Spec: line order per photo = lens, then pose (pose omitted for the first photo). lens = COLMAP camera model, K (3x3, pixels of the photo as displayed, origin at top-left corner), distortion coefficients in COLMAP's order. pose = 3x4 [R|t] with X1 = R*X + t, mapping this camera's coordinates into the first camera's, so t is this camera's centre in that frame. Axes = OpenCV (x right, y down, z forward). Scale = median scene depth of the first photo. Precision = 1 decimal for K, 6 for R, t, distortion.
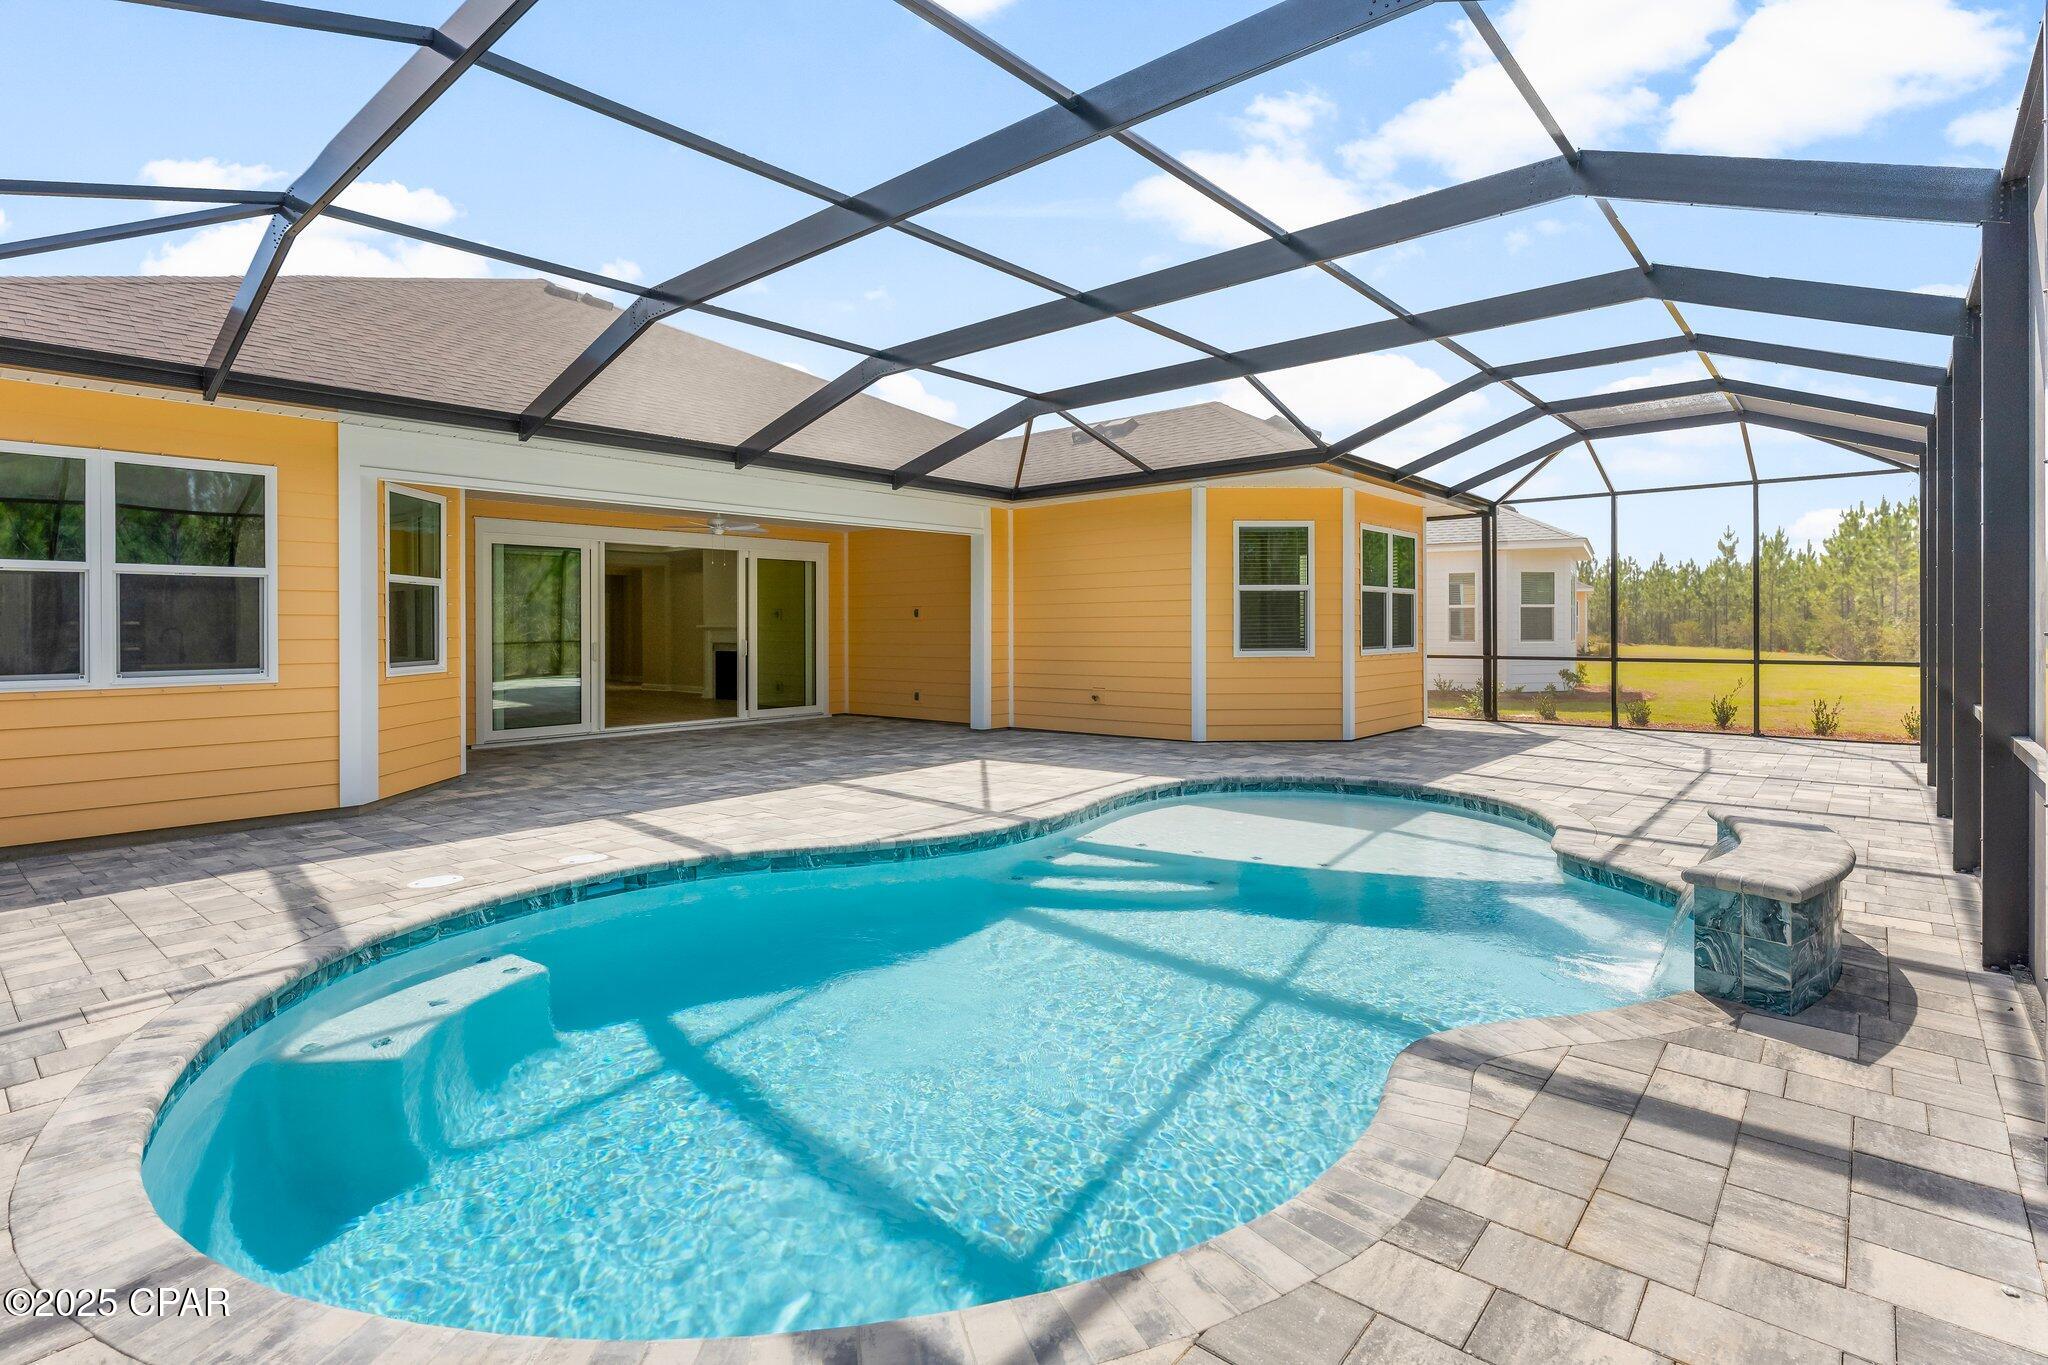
lens RADIAL K [[983.7, 0, 1024.7], [0, 983.7, 636.0], [0, 0, 1]] dist [-0.000288, -0.000045]
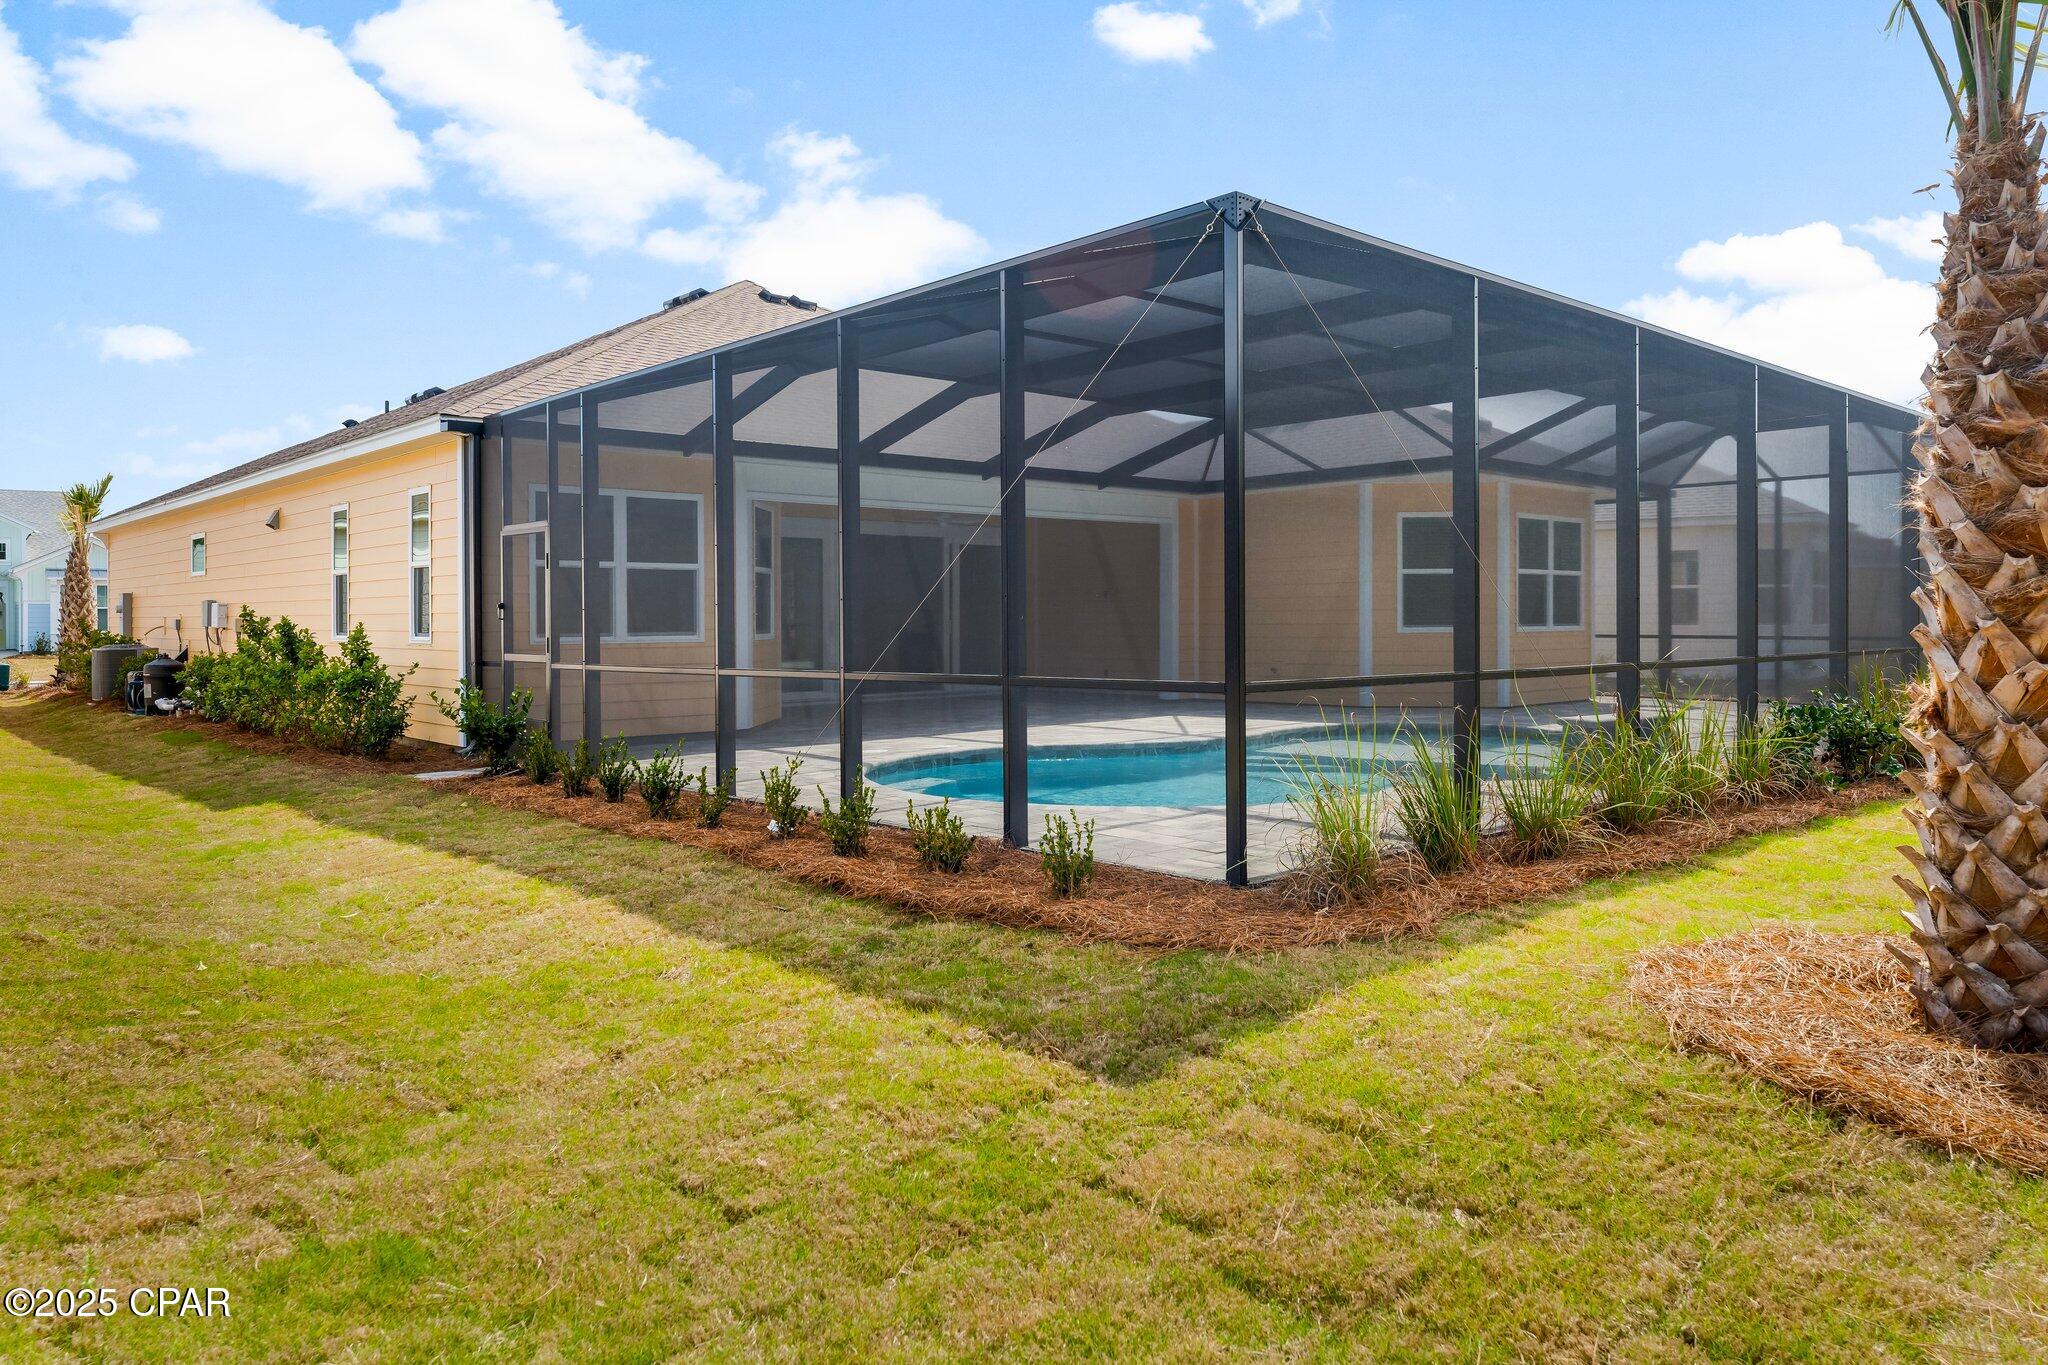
lens RADIAL K [[1389.5, 0, 1024.0], [0, 1389.5, 682.5], [0, 0, 1]] dist [0.001201, 0.000149]
pose [[0.993439, 0.002749, -0.114330, -0.031947], [0.001007, 0.999462, 0.032783, 0.025871], [0.114359, -0.032683, 0.992902, -0.641963]]
